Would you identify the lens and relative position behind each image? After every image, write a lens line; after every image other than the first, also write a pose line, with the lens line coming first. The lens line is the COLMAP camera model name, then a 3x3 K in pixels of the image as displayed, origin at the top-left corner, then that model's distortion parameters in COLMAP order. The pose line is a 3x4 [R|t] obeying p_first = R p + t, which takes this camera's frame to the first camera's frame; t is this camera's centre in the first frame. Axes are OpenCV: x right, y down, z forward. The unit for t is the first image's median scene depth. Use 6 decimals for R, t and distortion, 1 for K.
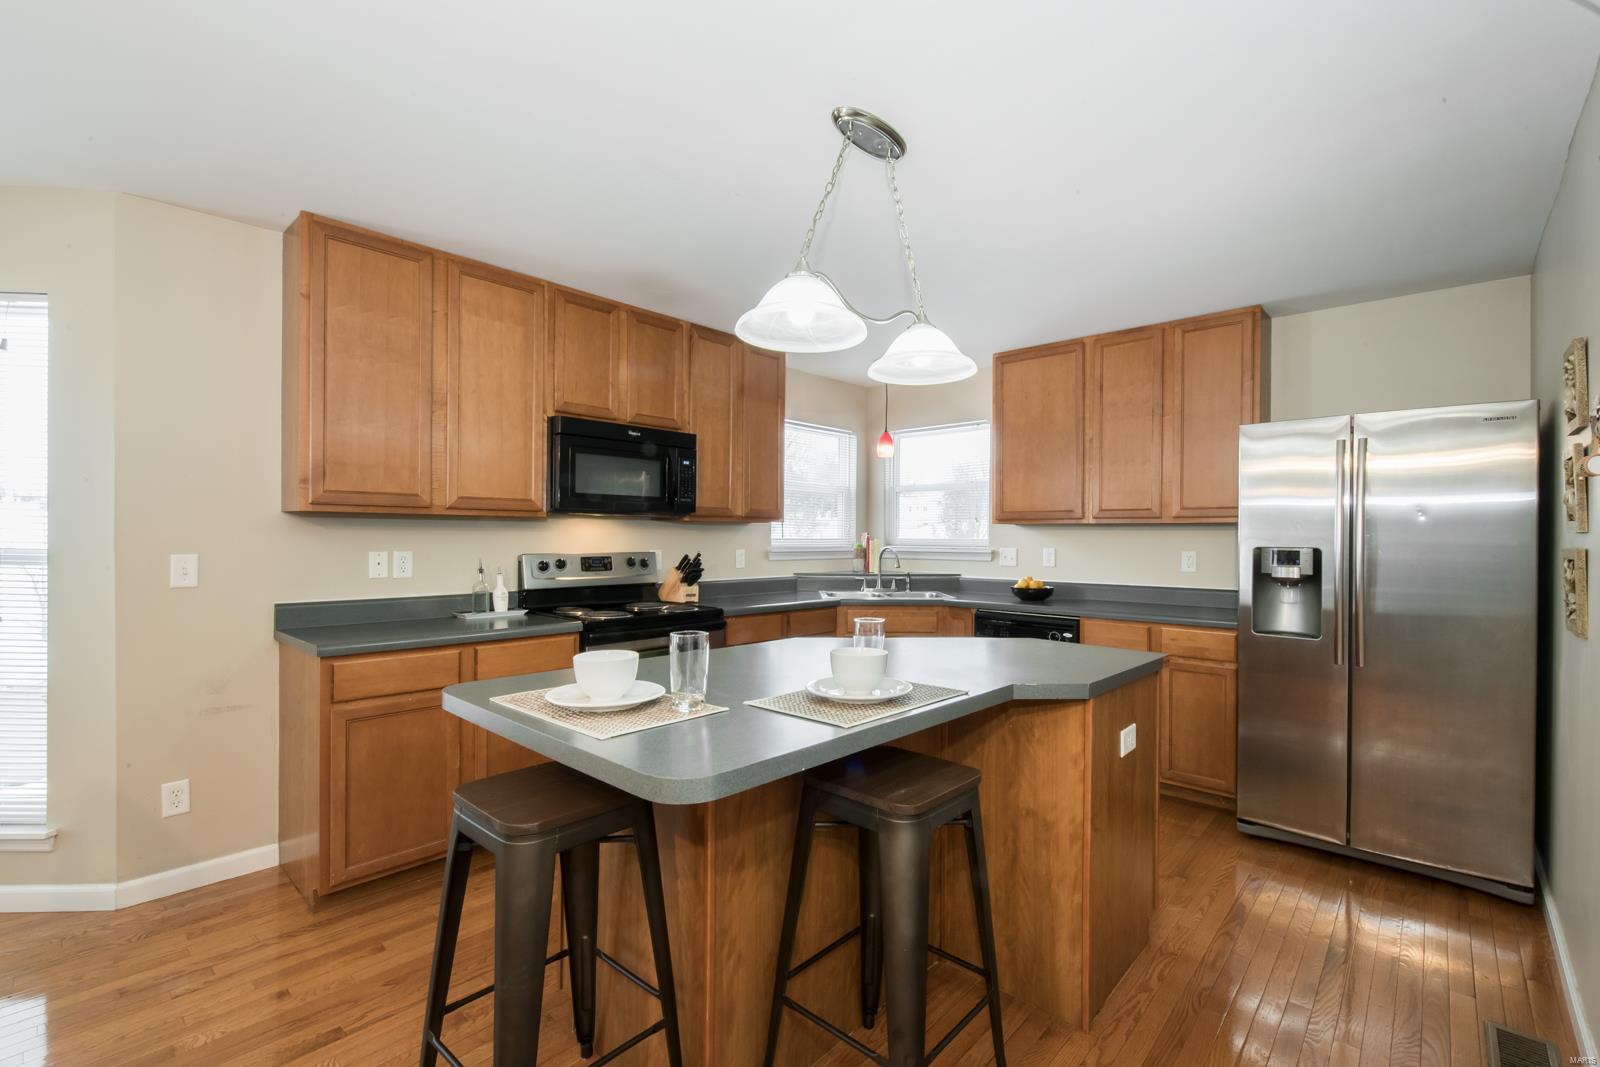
lens RADIAL K [[696.4, 0, 822.3], [0, 696.4, 533.9], [0, 0, 1]] dist [-0.002044, 0.000132]
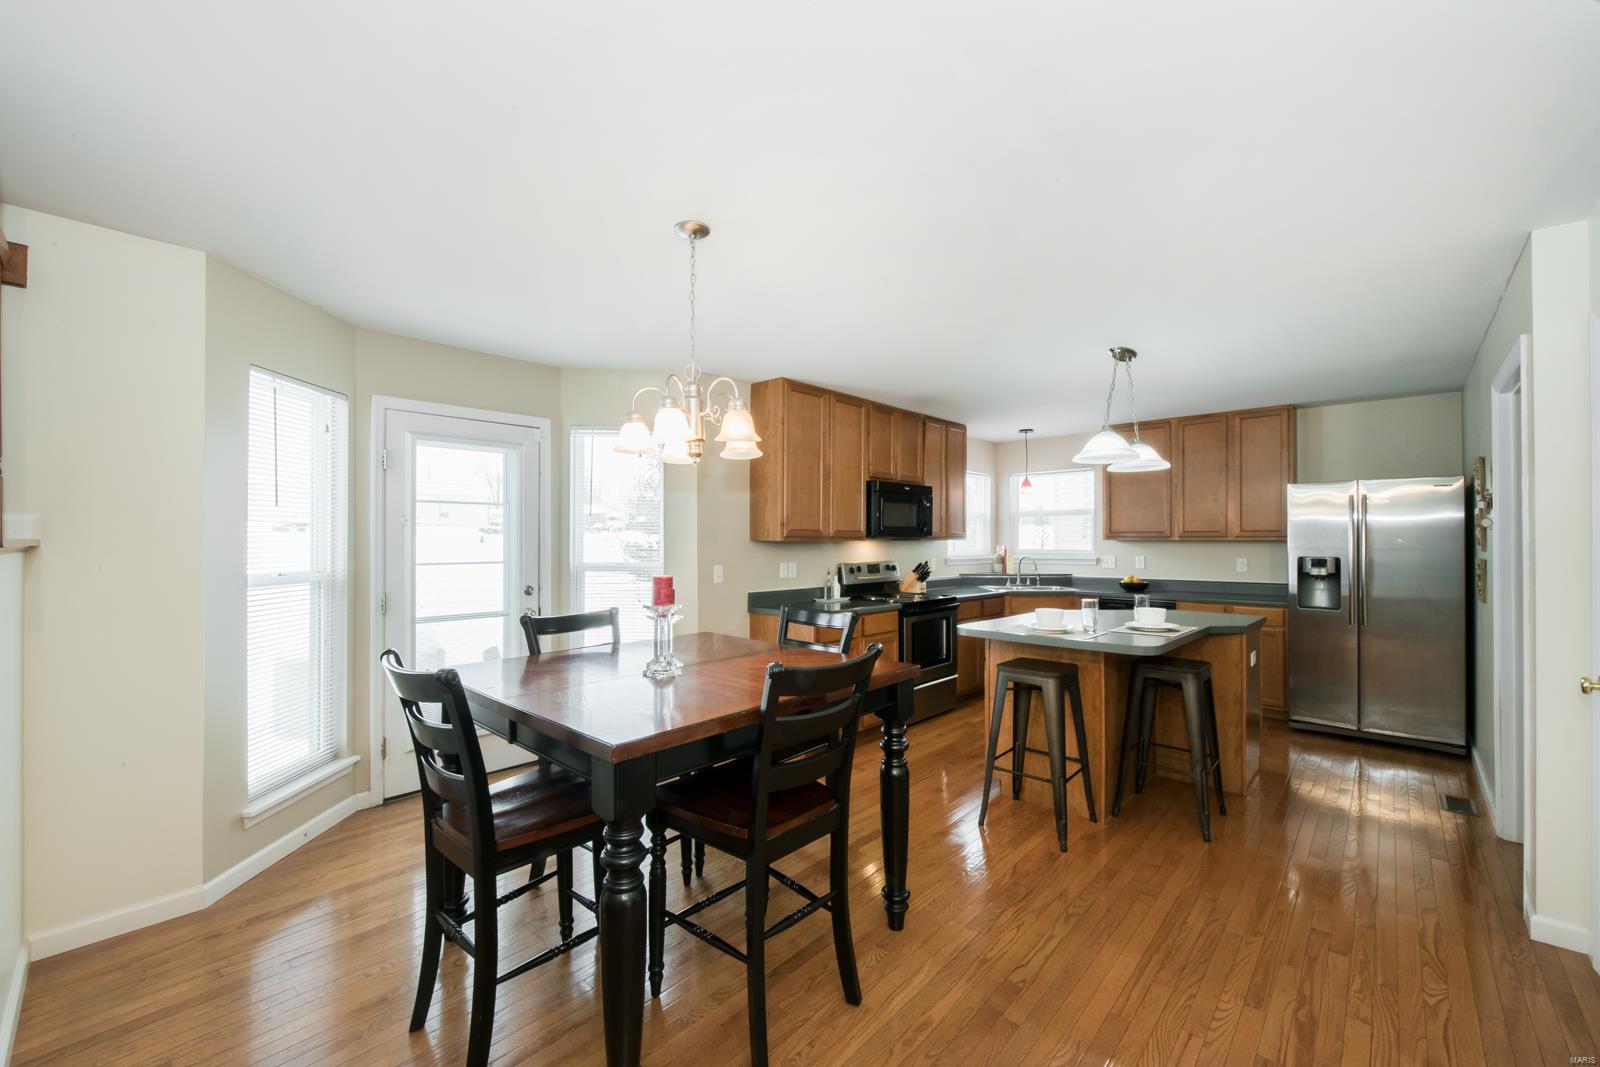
lens RADIAL K [[647.9, 0, 814.3], [0, 647.9, 531.5], [0, 0, 1]] dist [0.001133, -0.001042]
pose [[0.999973, -0.006125, -0.004158, -0.456803], [0.006082, 0.999929, -0.010257, -0.028021], [0.004221, 0.010231, 0.999939, -0.482400]]
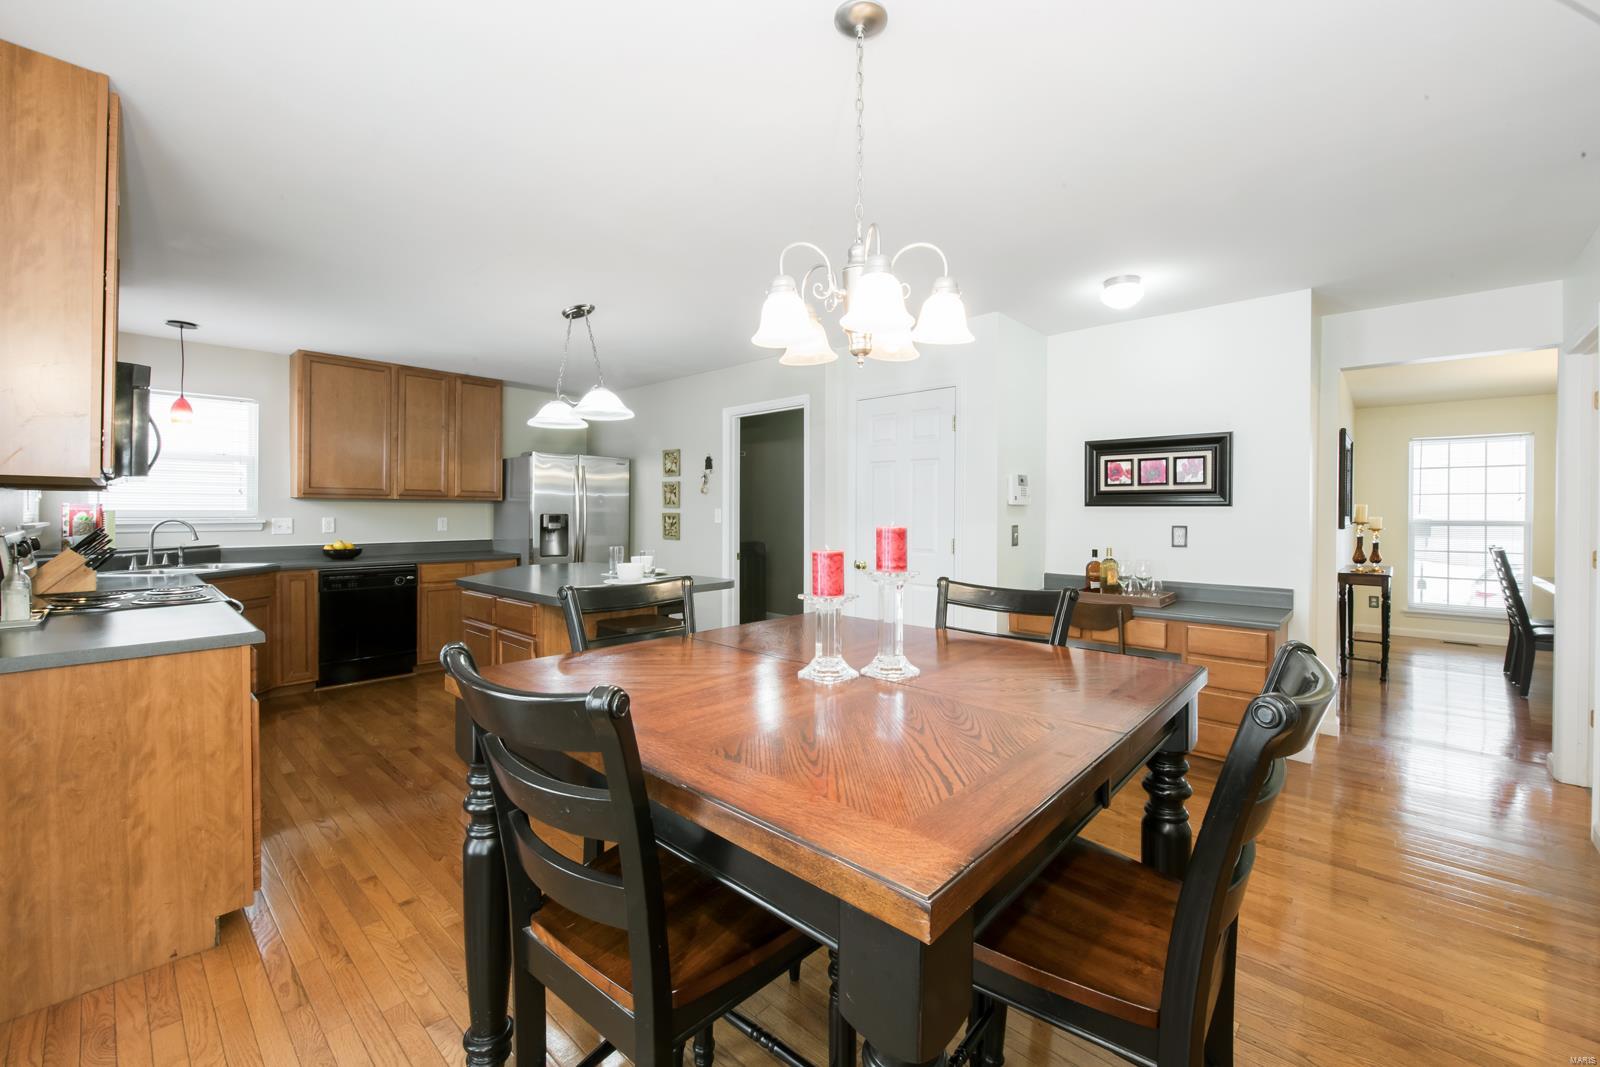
lens RADIAL K [[647.9, 0, 814.4], [0, 647.9, 512.5], [0, 0, 1]] dist [0.001133, -0.001042]
pose [[0.016338, -0.009110, 0.999825, -1.006826], [-0.007720, 0.999928, 0.009237, -0.006805], [-0.999837, -0.007870, 0.016267, 0.162577]]
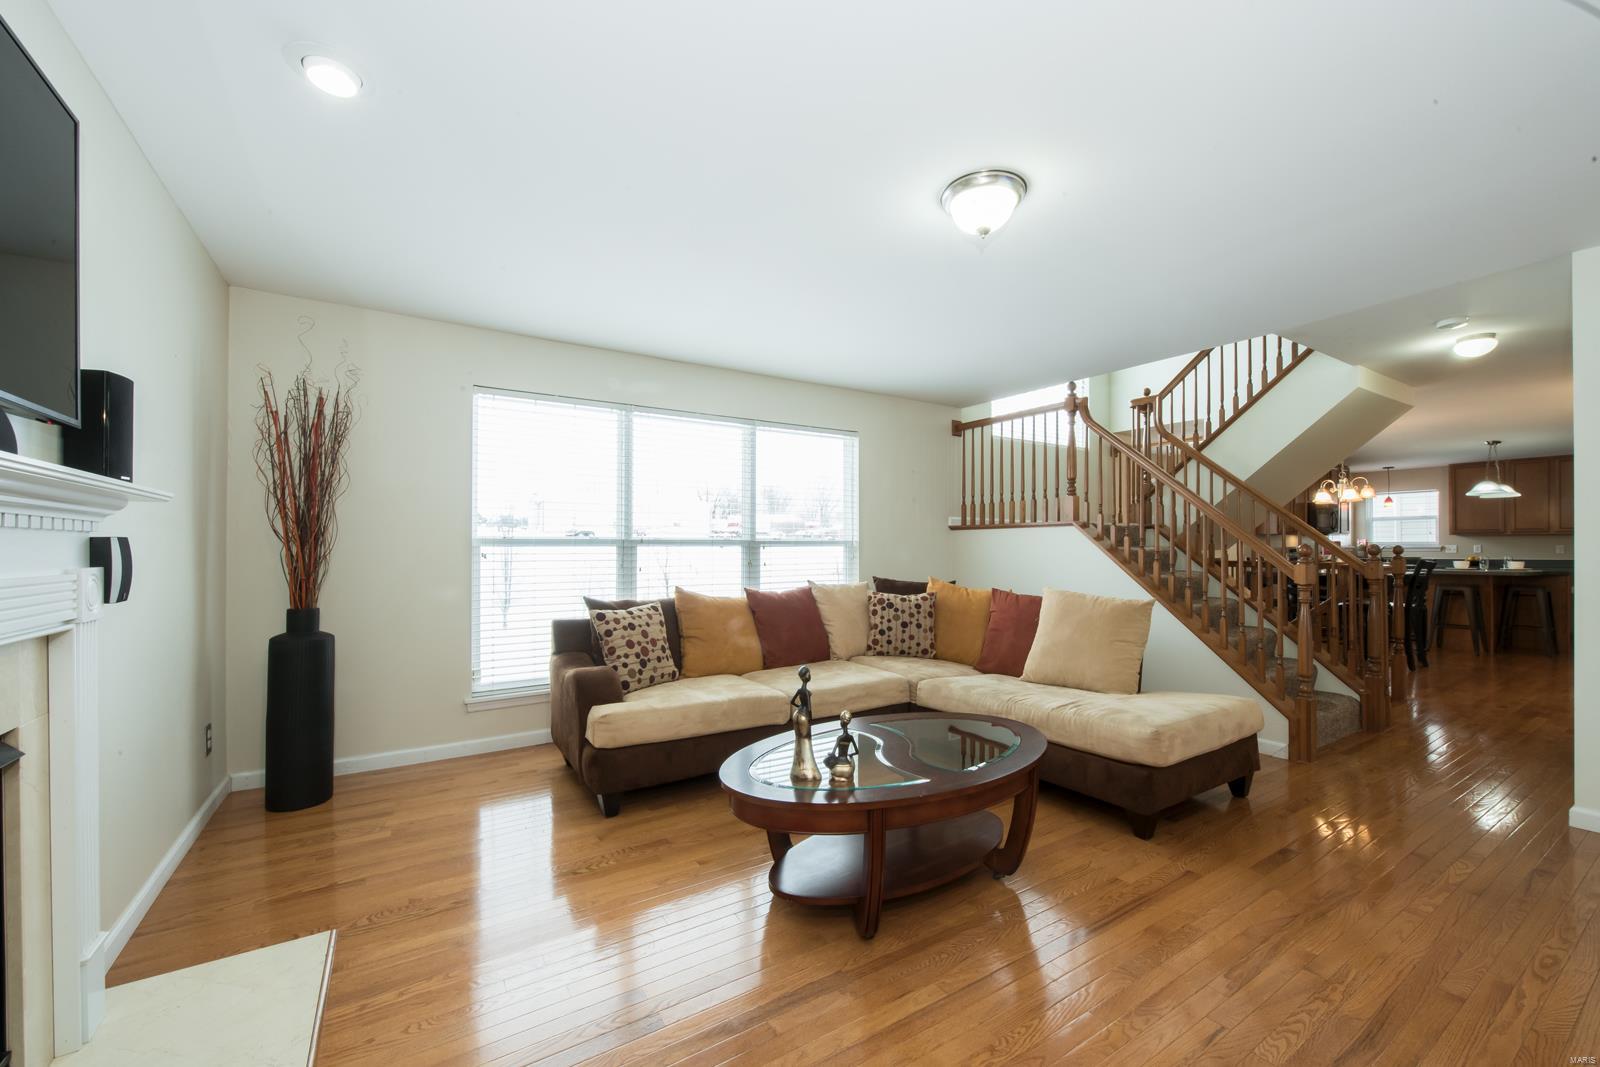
lens RADIAL K [[647.9, 0, 806.8], [0, 647.9, 544.0], [0, 0, 1]] dist [0.001133, -0.001042]
pose [[0.965313, -0.013099, -0.260768, -1.605399], [0.012394, 0.999914, -0.004349, -0.002028], [0.260803, 0.000966, 0.965392, -2.110415]]
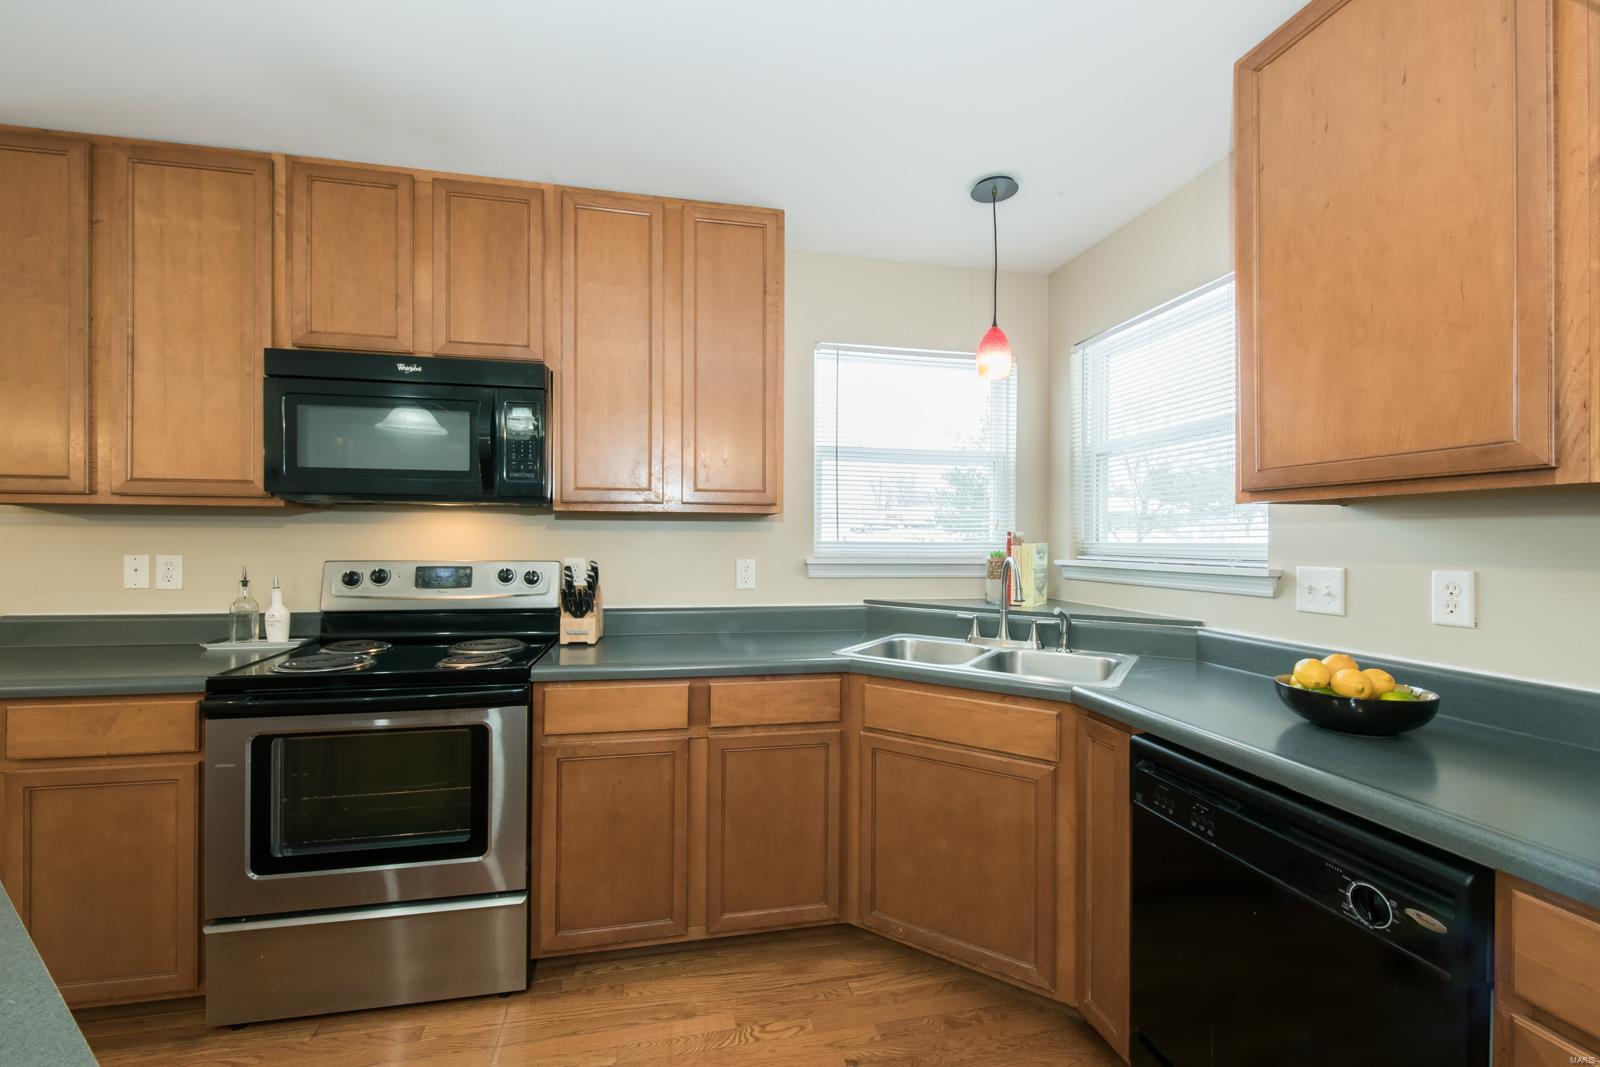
lens RADIAL K [[647.9, 0, 796.3], [0, 647.9, 533.7], [0, 0, 1]] dist [0.001133, -0.001042]
pose [[0.799115, -0.005930, -0.601149, 0.330465], [0.000382, 0.999956, -0.009357, 0.007258], [0.601178, 0.007247, 0.799082, 0.711022]]
